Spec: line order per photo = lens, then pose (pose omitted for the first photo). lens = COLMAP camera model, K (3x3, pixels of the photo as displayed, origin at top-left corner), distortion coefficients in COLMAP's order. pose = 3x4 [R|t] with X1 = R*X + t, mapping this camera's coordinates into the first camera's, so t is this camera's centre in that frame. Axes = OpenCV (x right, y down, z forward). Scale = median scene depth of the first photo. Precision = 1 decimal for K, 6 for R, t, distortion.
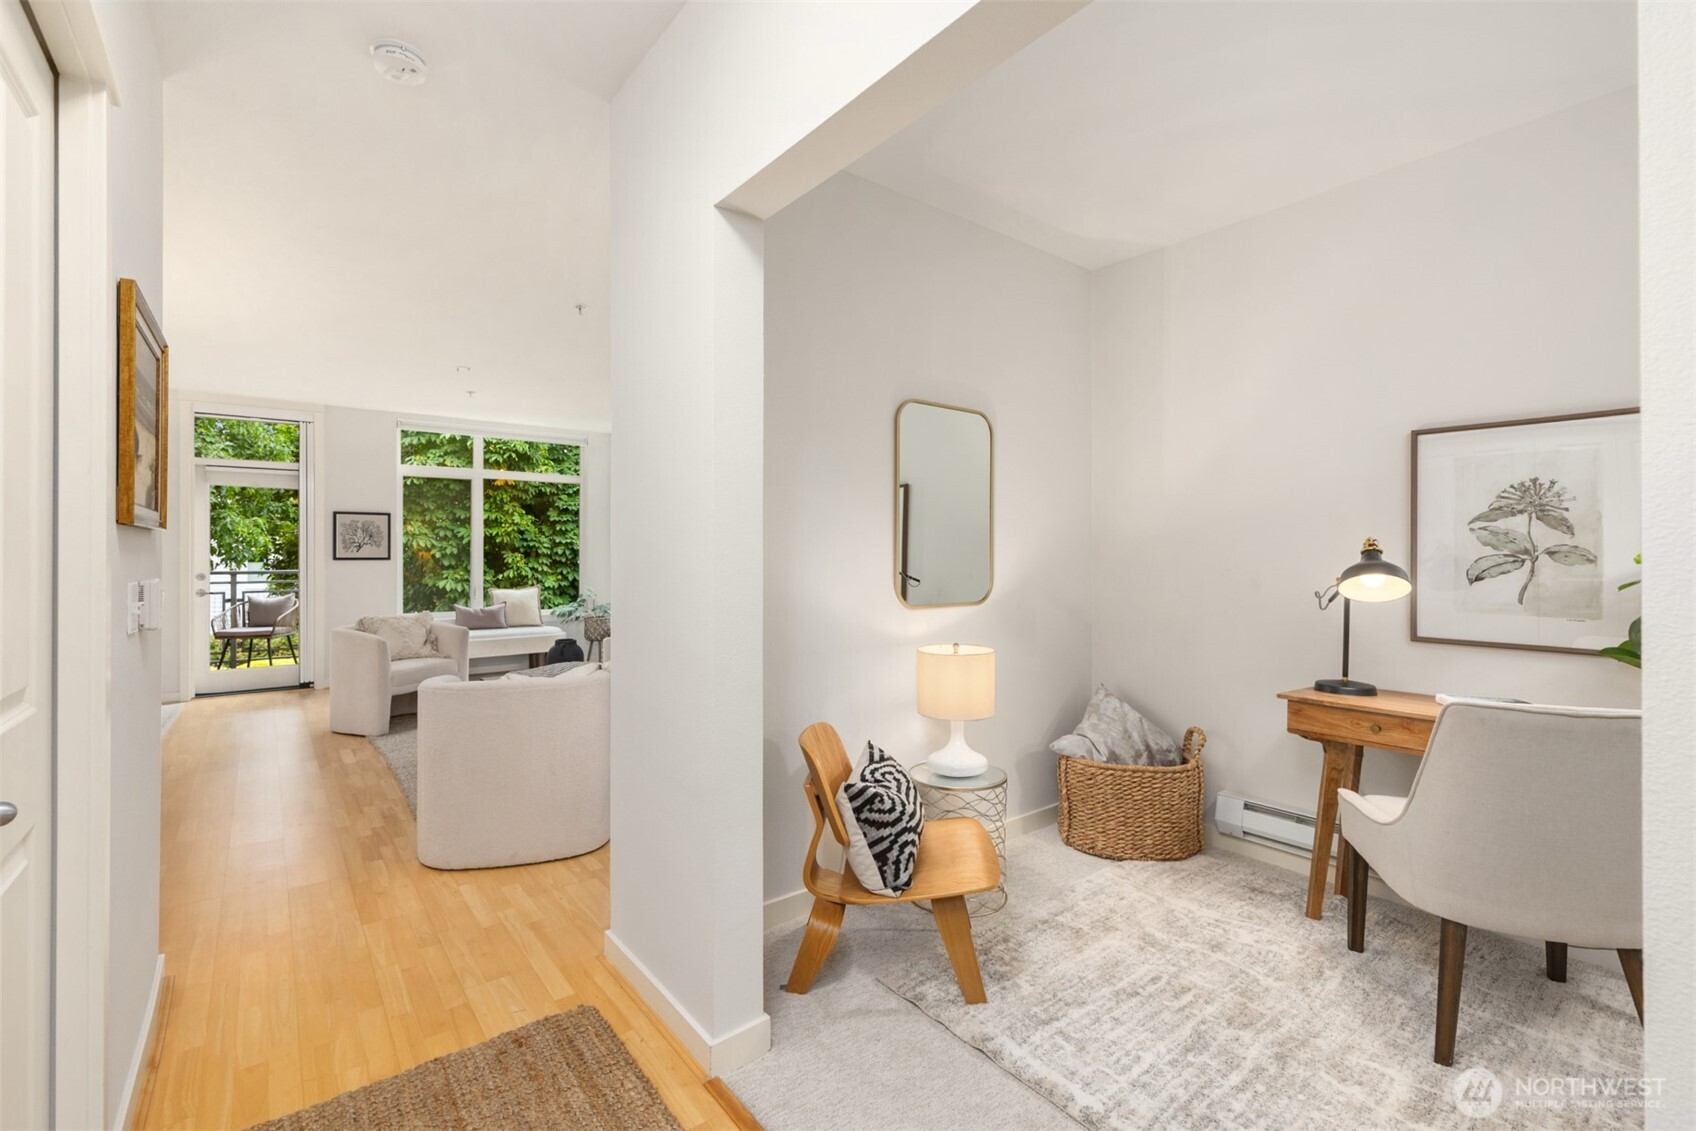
lens RADIAL K [[752.8, 0, 856.4], [0, 752.8, 554.7], [0, 0, 1]] dist [-0.013034, 0.000318]
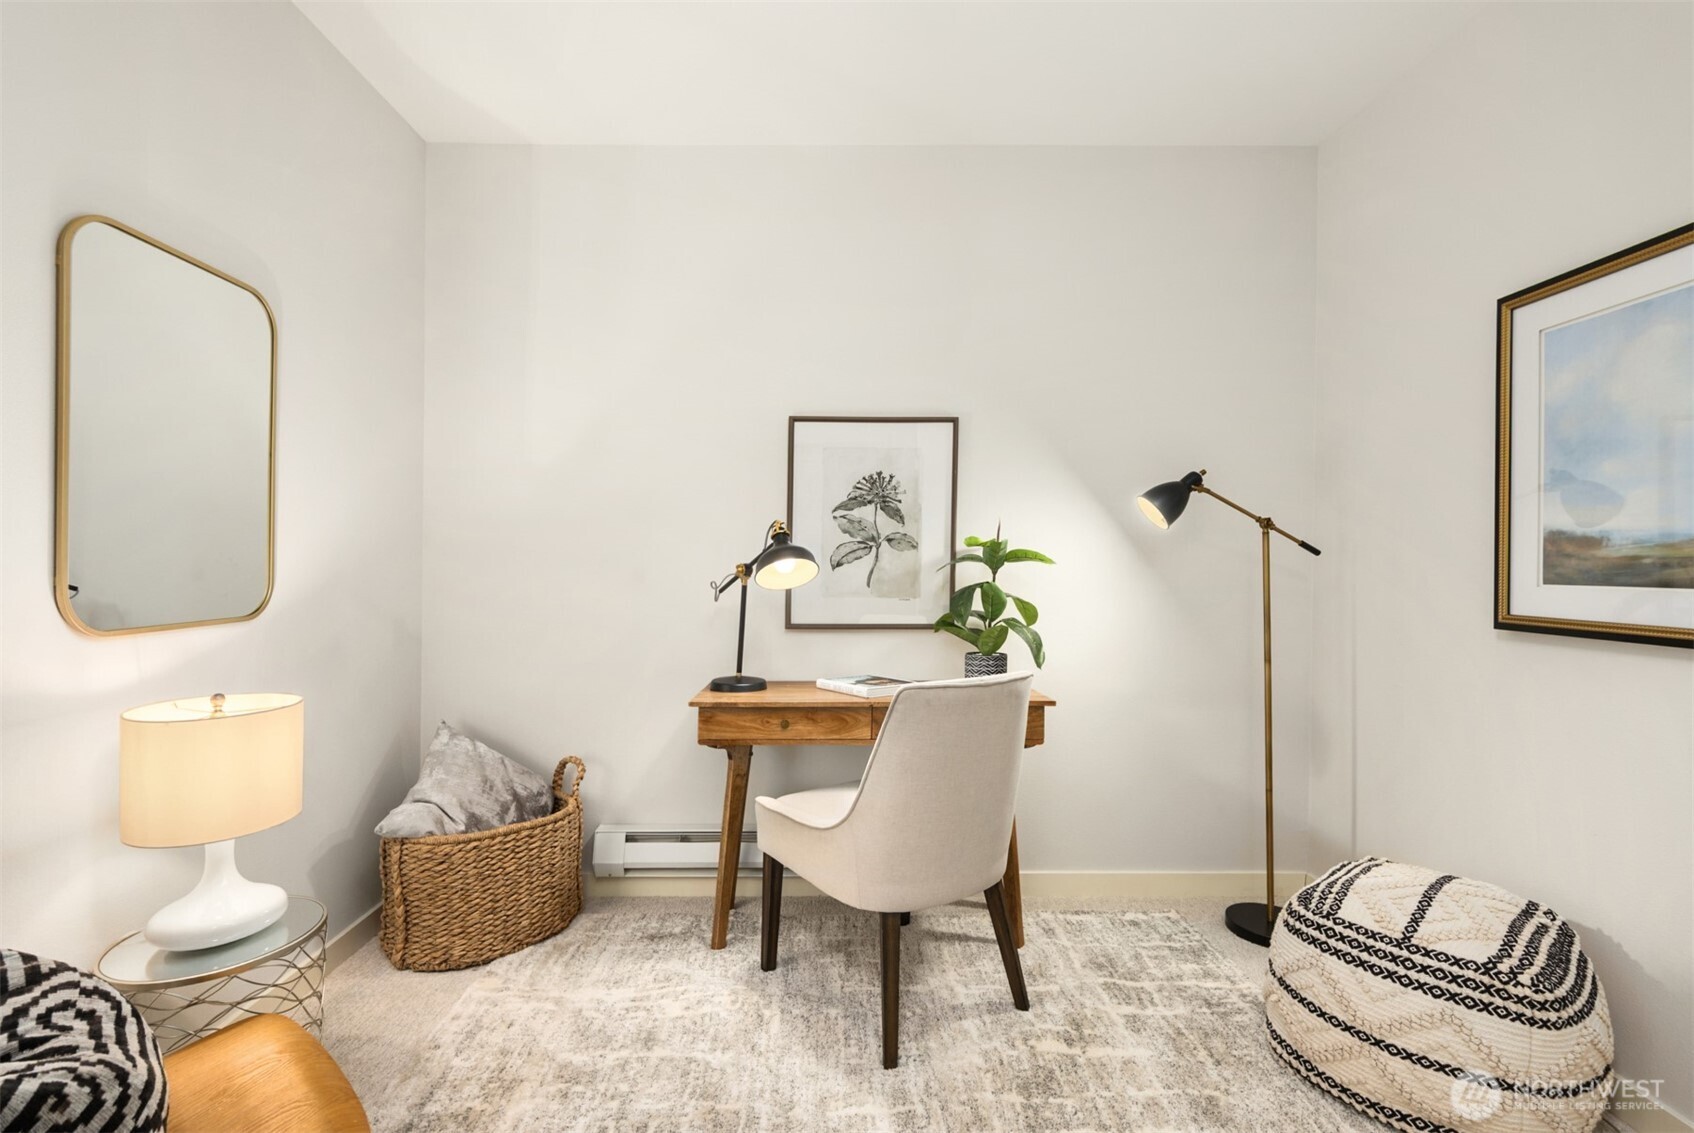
lens RADIAL K [[804.6, 0, 871.6], [0, 804.6, 553.1], [0, 0, 1]] dist [0.002426, -0.001190]
pose [[0.625852, -0.001886, 0.779939, -0.022889], [0.004481, 0.999989, -0.001177, 0.018172], [-0.779929, 0.004232, 0.625854, 0.260555]]
